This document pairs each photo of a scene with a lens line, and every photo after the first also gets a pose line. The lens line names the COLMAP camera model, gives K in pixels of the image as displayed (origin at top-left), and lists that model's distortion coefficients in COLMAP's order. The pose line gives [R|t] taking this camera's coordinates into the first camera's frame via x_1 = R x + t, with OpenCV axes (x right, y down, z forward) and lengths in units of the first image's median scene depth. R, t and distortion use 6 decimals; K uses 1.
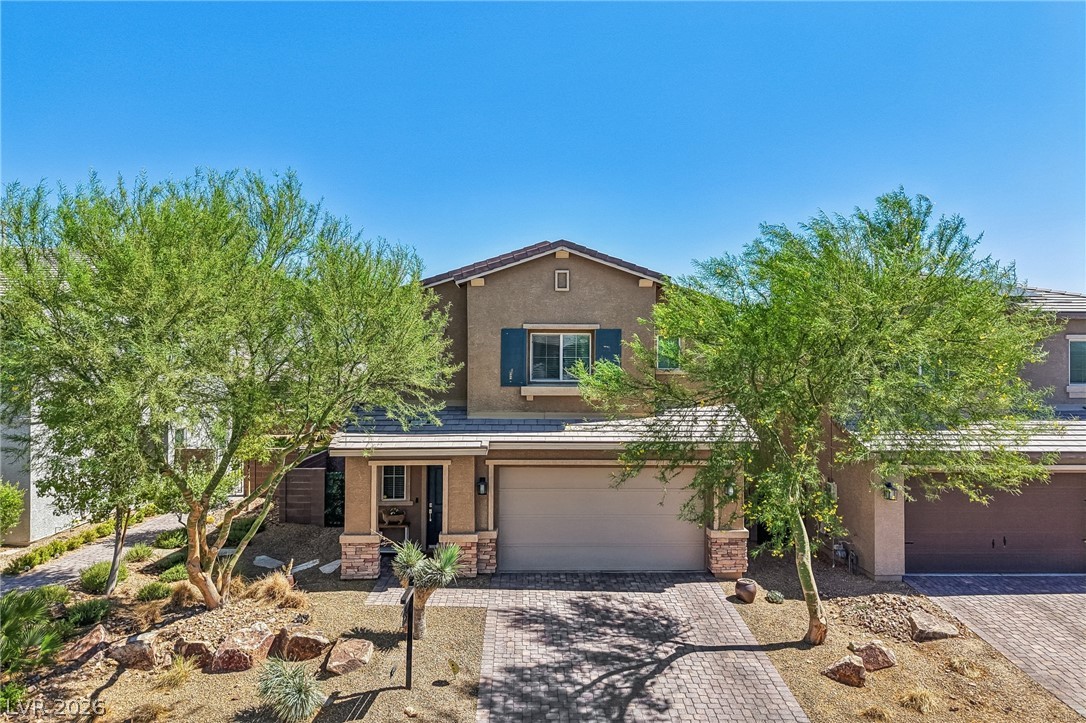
lens RADIAL K [[728.5, 0, 541.5], [0, 728.5, 359.4], [0, 0, 1]] dist [0.014797, -0.014298]
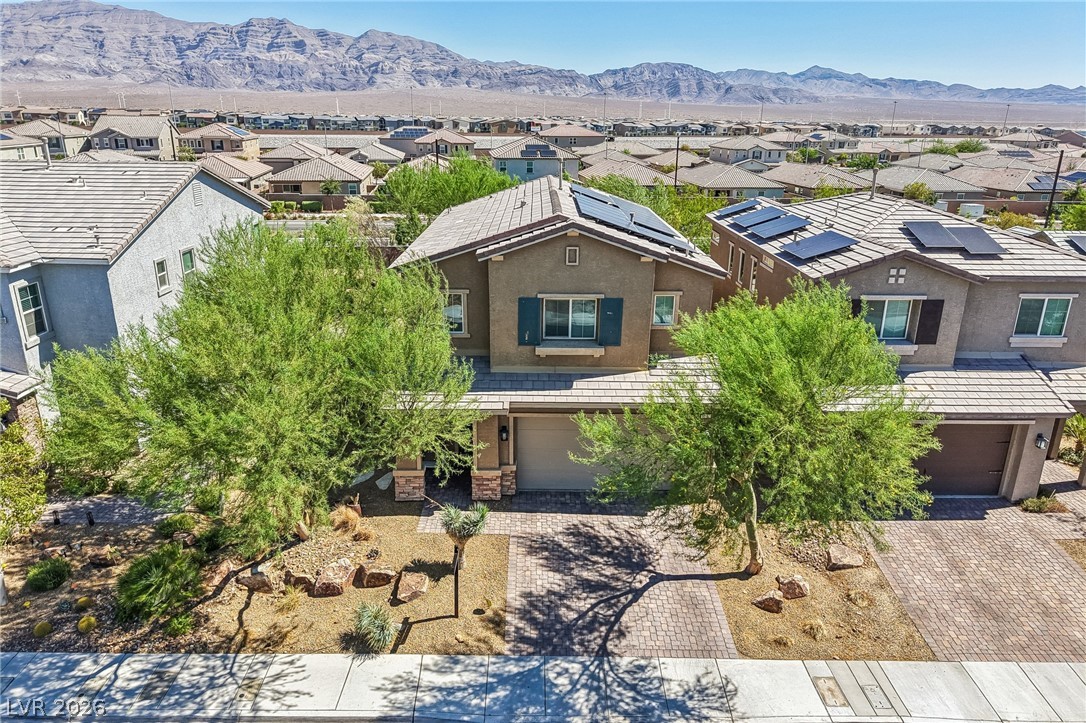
lens RADIAL K [[728.5, 0, 543.1], [0, 728.5, 362.6], [0, 0, 1]] dist [0.014797, -0.014298]
pose [[0.999865, 0.011080, -0.012166, -0.001768], [-0.006477, 0.944631, 0.328070, -0.412531], [0.015127, -0.327947, 0.944575, -0.151766]]
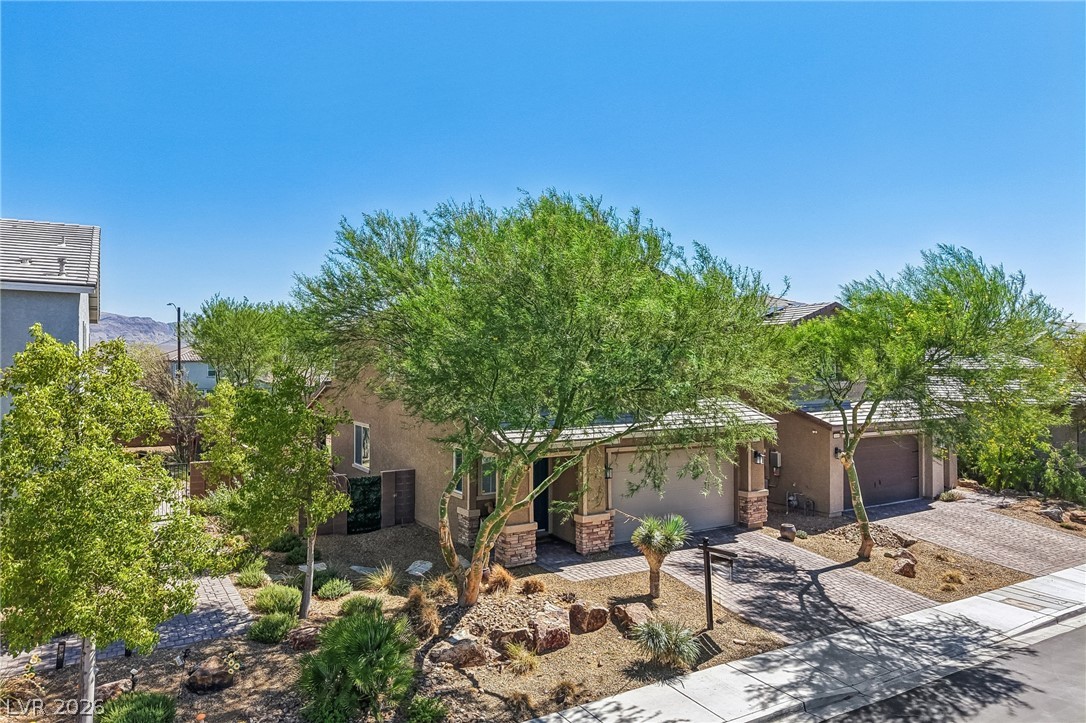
lens RADIAL K [[728.5, 0, 542.8], [0, 728.5, 358.5], [0, 0, 1]] dist [0.014797, -0.014298]
pose [[0.868101, 0.000499, 0.496388, -0.885084], [-0.001005, 0.999999, 0.000754, -0.005250], [-0.496387, -0.001153, 0.868101, 0.061690]]
